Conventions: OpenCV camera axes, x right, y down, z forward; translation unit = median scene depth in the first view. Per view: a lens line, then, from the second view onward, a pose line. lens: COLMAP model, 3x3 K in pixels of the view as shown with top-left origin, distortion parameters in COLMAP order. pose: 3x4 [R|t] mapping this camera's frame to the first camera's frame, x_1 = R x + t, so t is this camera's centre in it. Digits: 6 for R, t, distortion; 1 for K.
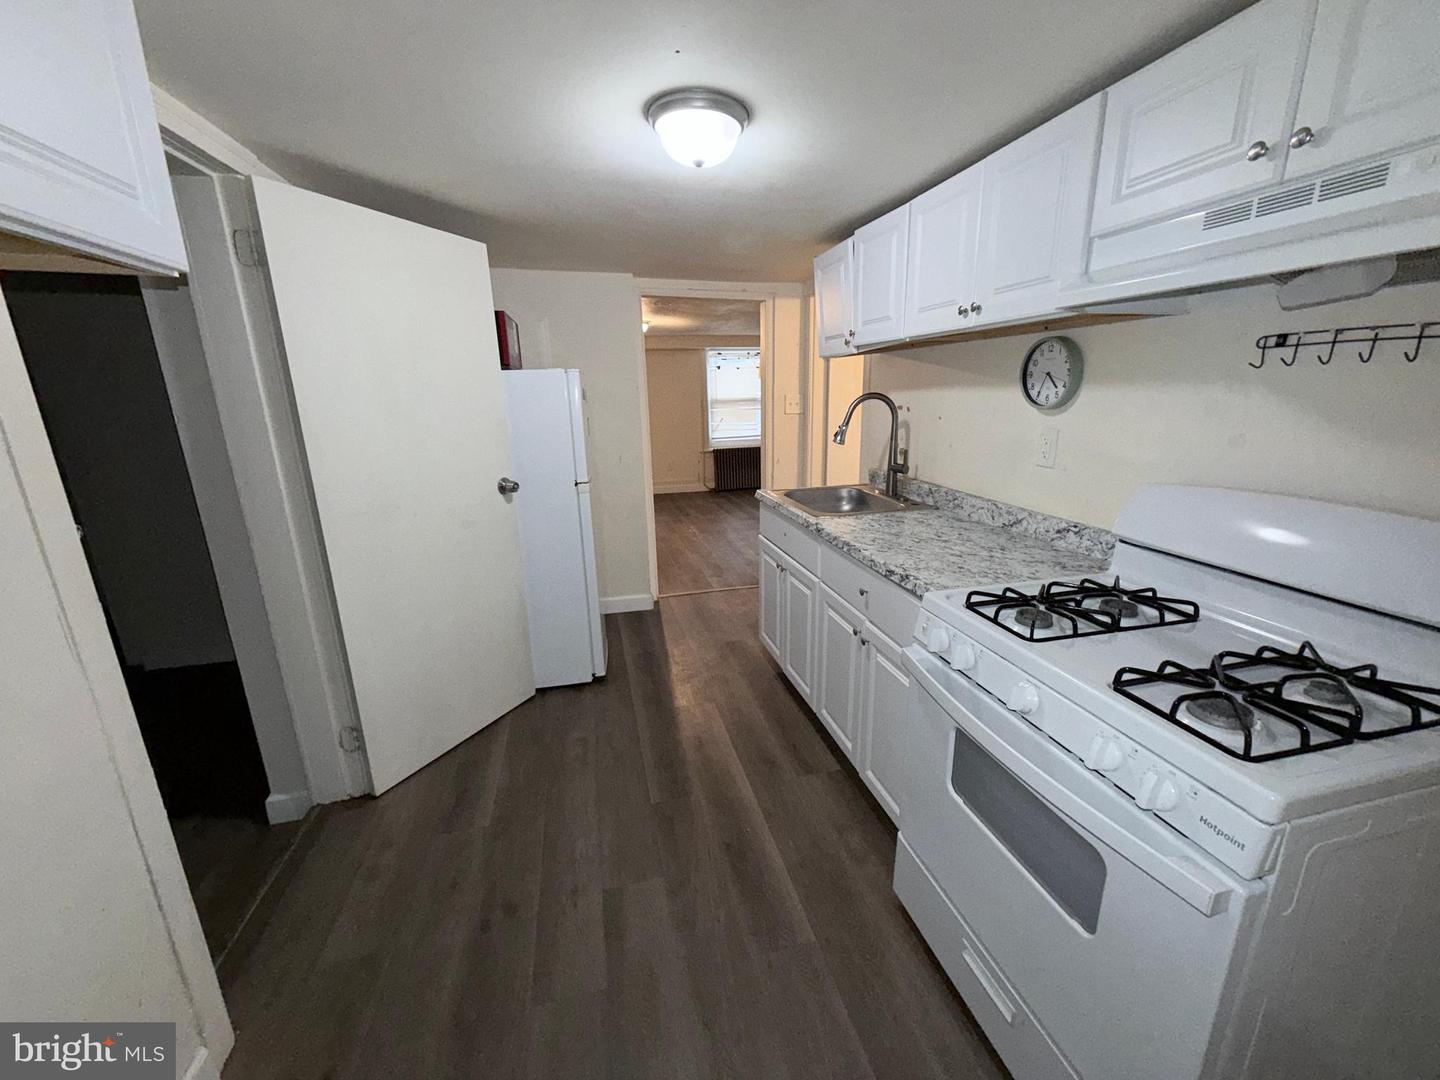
lens RADIAL K [[572.6, 0, 722.8], [0, 572.6, 534.2], [0, 0, 1]] dist [-0.001018, 0.000752]
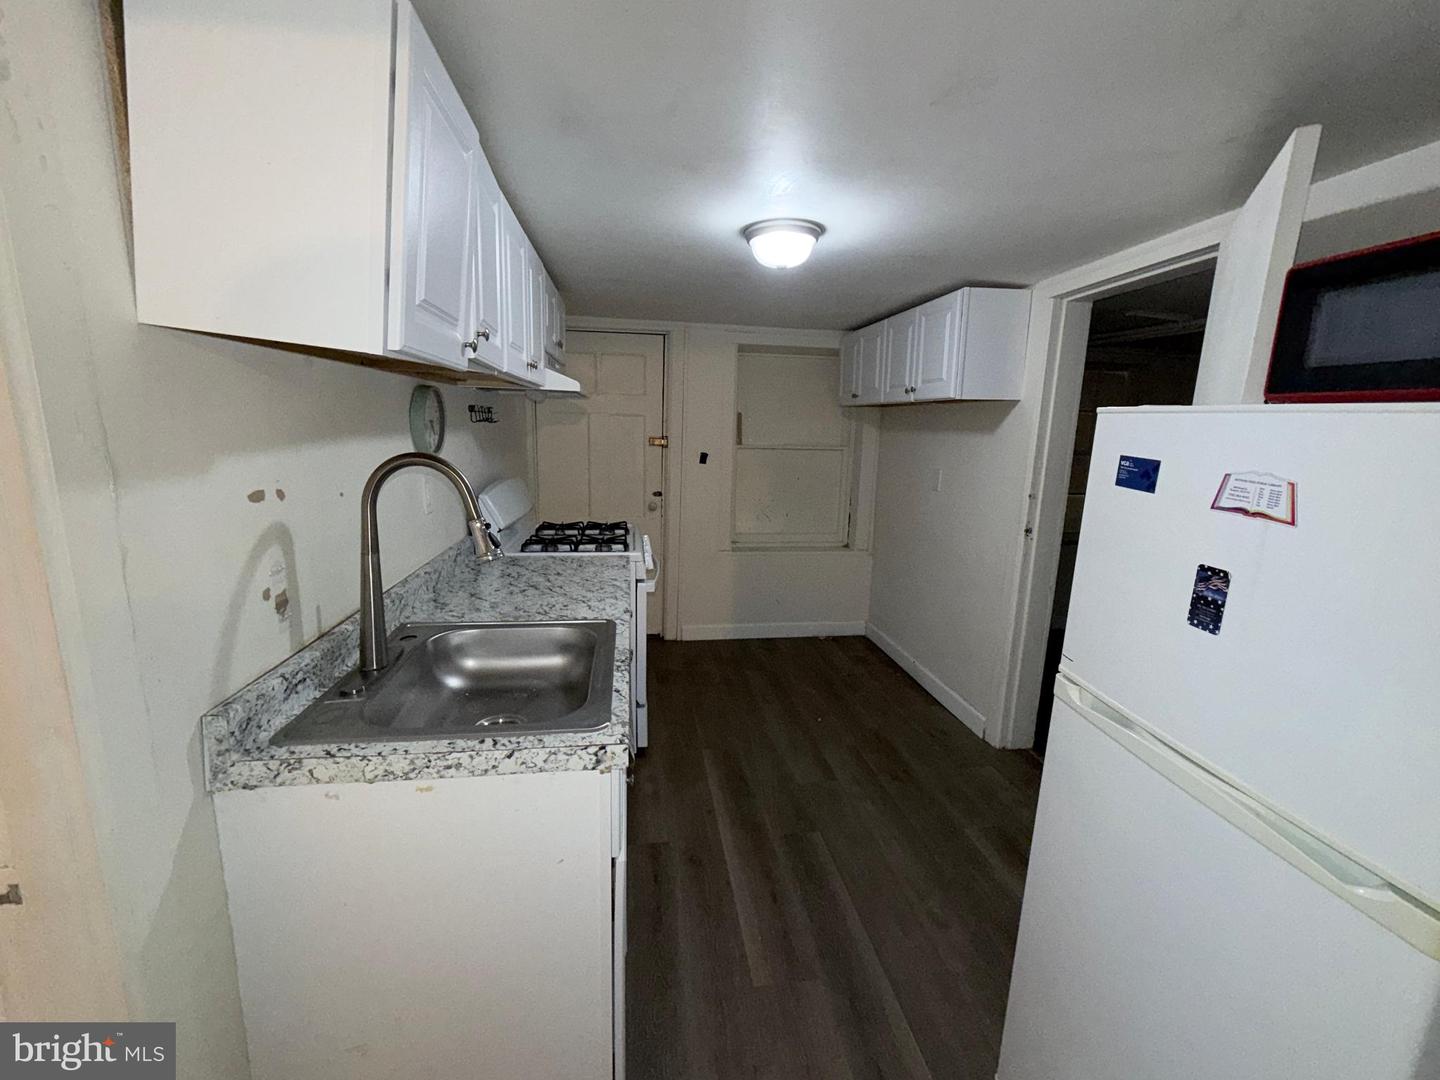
lens RADIAL K [[617.3, 0, 723.1], [0, 617.3, 540.3], [0, 0, 1]] dist [0.002614, -0.001013]
pose [[-0.994882, -0.028652, 0.096896, -0.049515], [0.014717, 0.907637, 0.419497, -0.526800], [-0.099966, 0.418776, -0.902571, 1.972126]]
